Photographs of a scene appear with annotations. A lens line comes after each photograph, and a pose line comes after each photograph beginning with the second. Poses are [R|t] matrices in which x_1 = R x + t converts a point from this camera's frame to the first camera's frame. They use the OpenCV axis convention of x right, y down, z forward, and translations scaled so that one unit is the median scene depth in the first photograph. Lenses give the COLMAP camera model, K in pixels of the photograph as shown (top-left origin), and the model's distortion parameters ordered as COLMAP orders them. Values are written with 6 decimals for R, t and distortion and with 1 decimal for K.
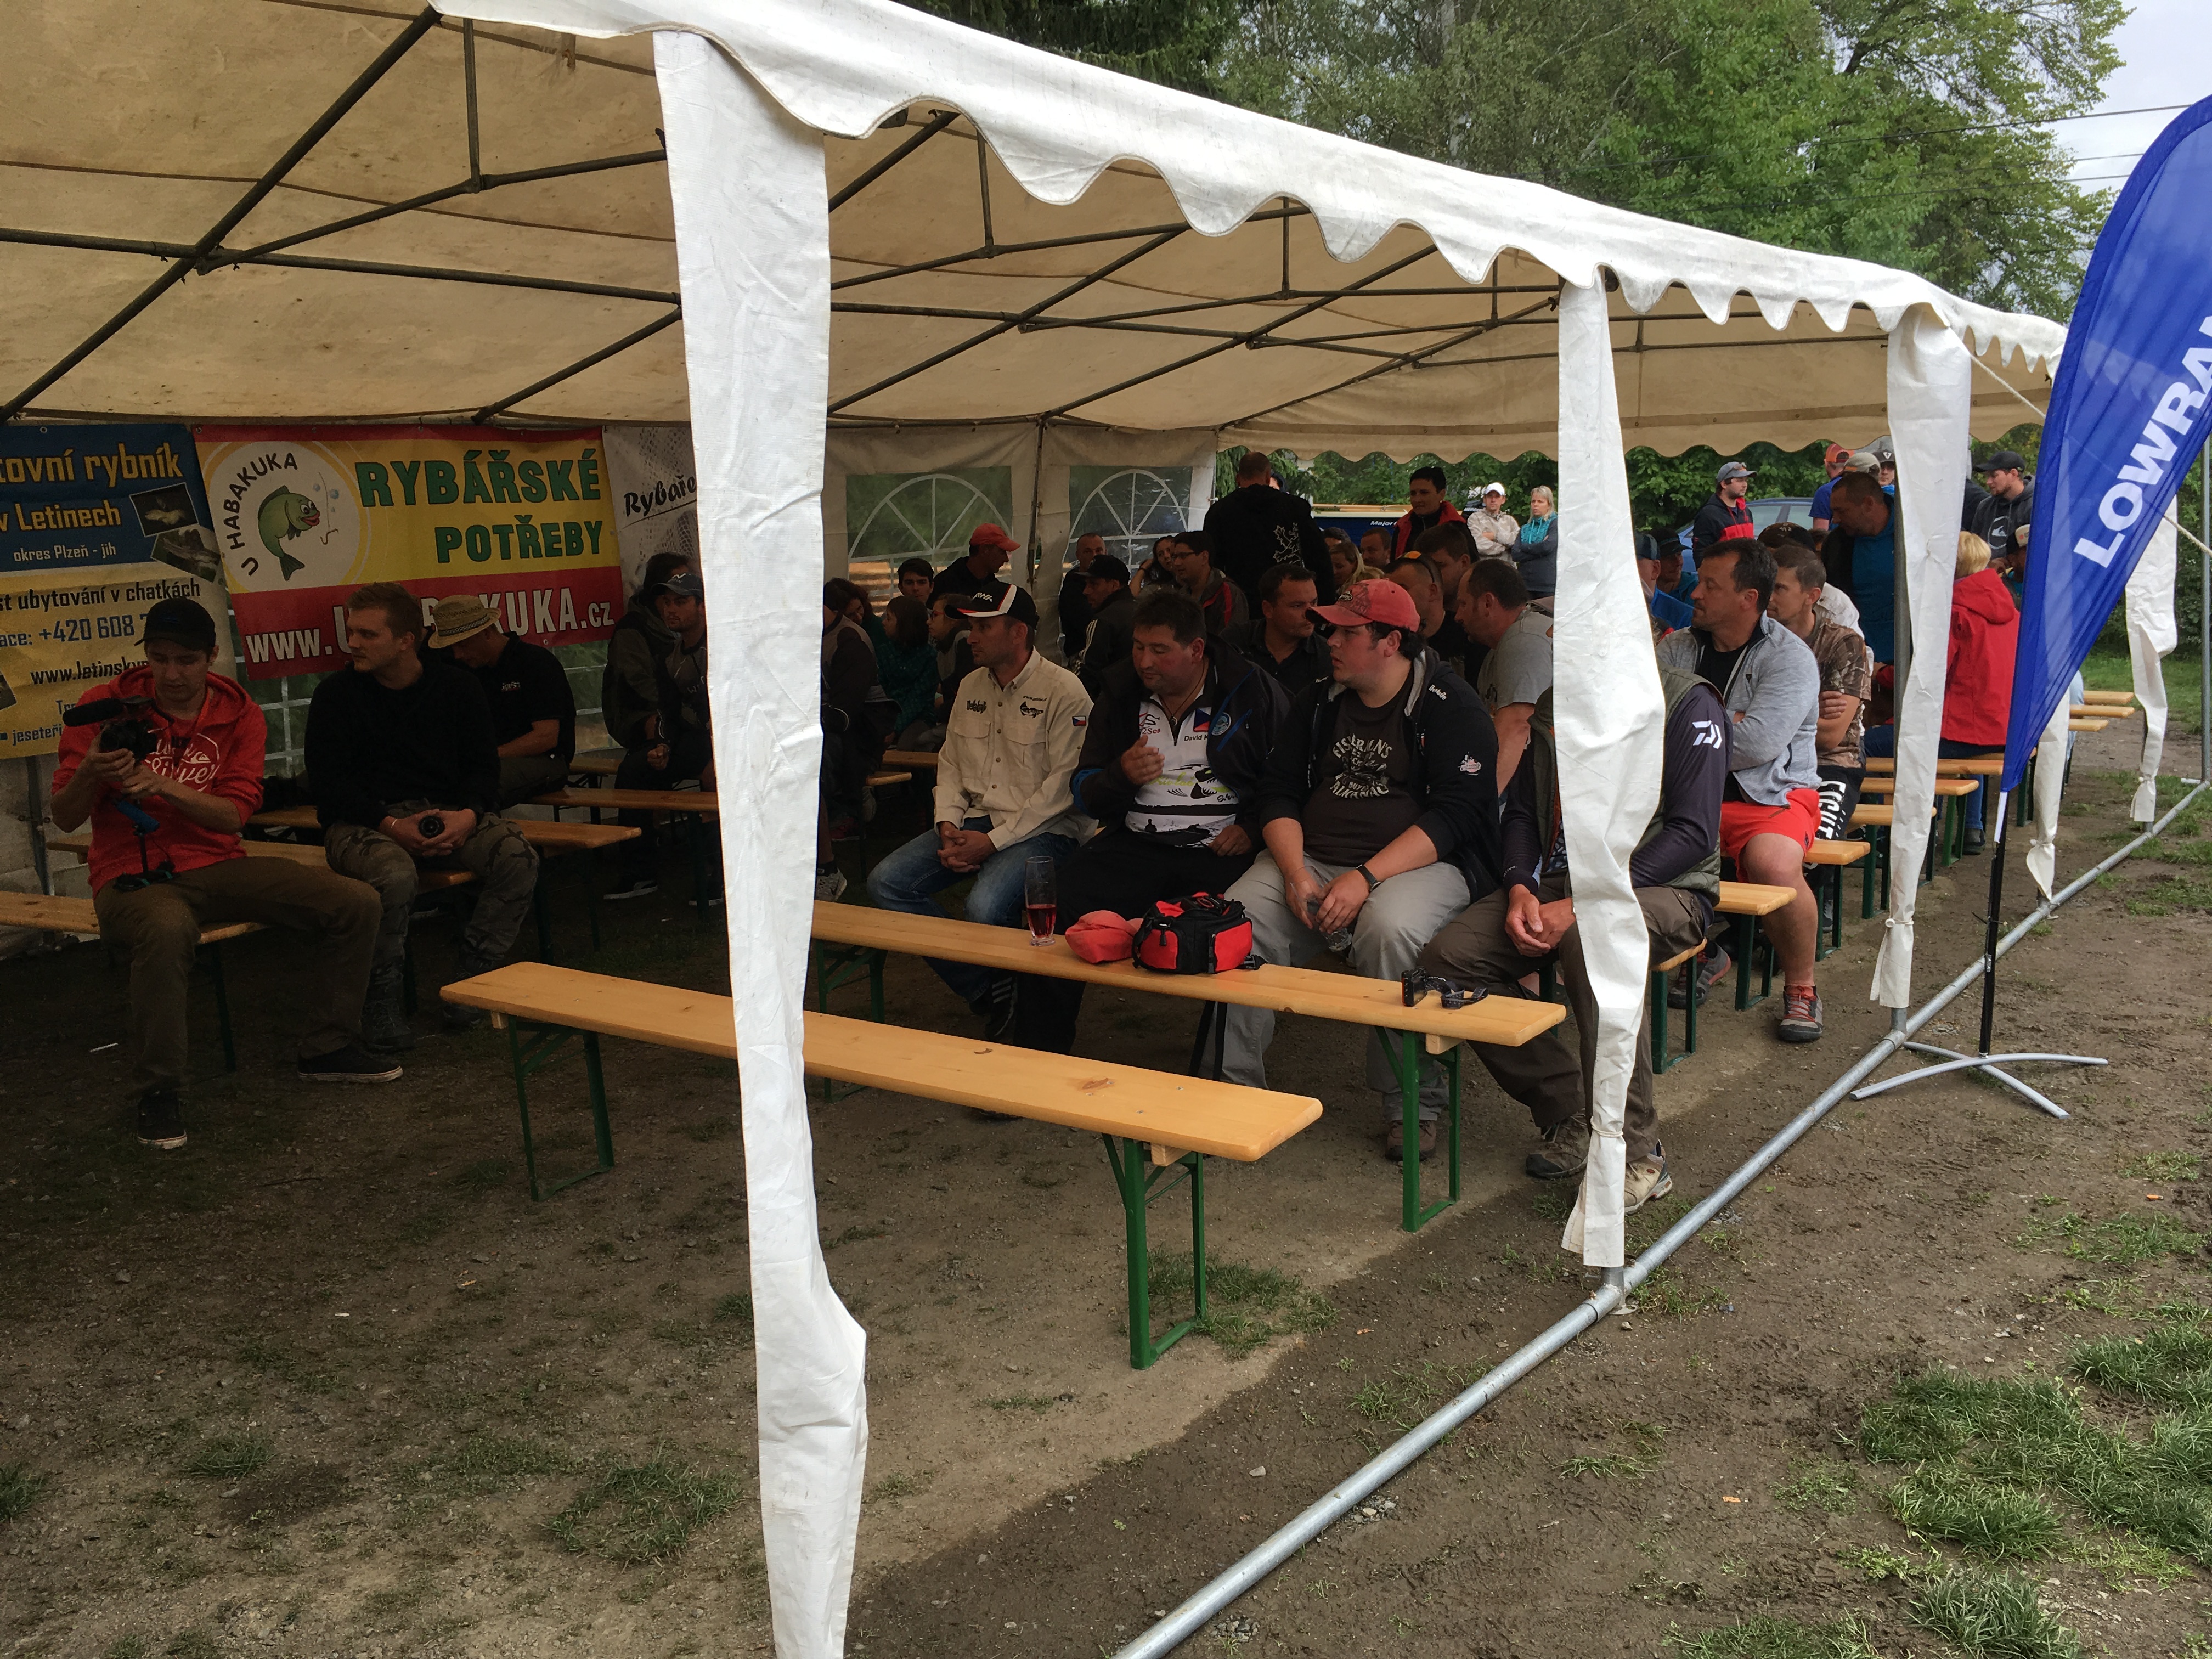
lens RADIAL K [[1880.2, 0, 1095.1], [0, 1880.2, 832.5], [0, 0, 1]] dist [0.039089, -0.023457]
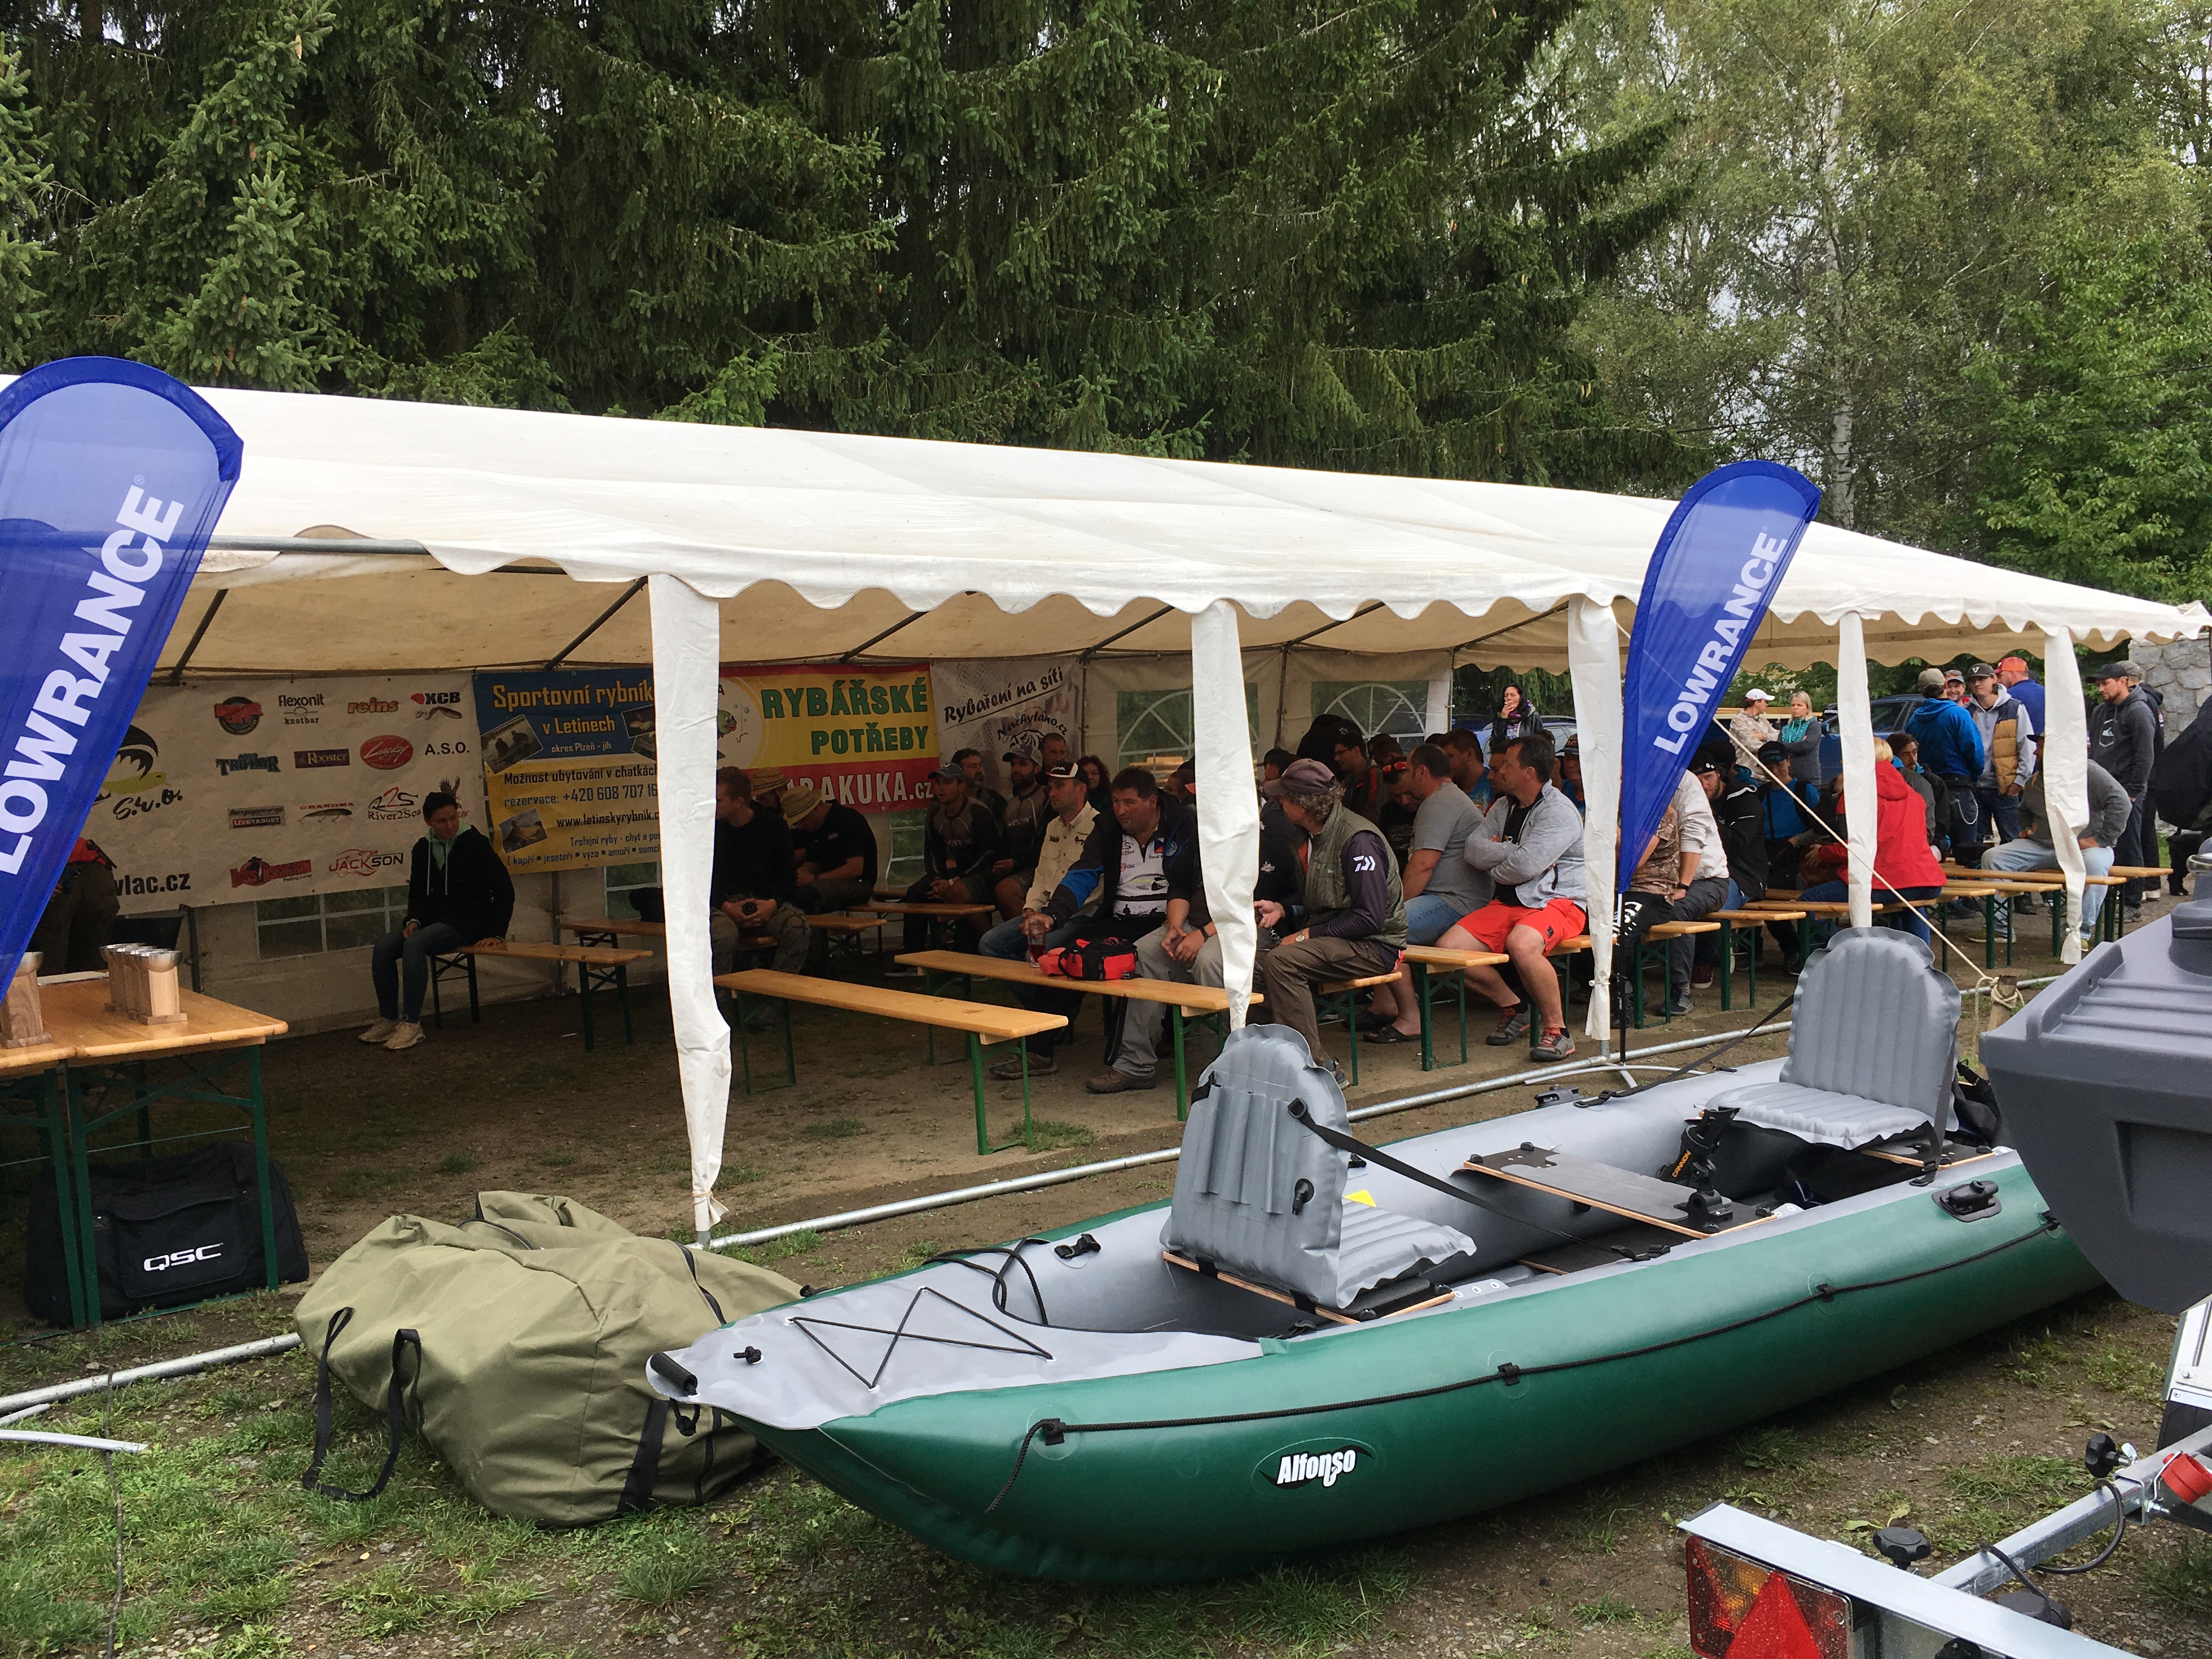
lens RADIAL K [[1880.2, 0, 1107.9], [0, 1880.2, 826.7], [0, 0, 1]] dist [0.039089, -0.023457]
pose [[0.963736, 0.011686, -0.266603, 0.280544], [-0.040631, 0.993819, -0.103313, 0.059733], [0.263748, 0.110399, 0.958253, -0.366711]]
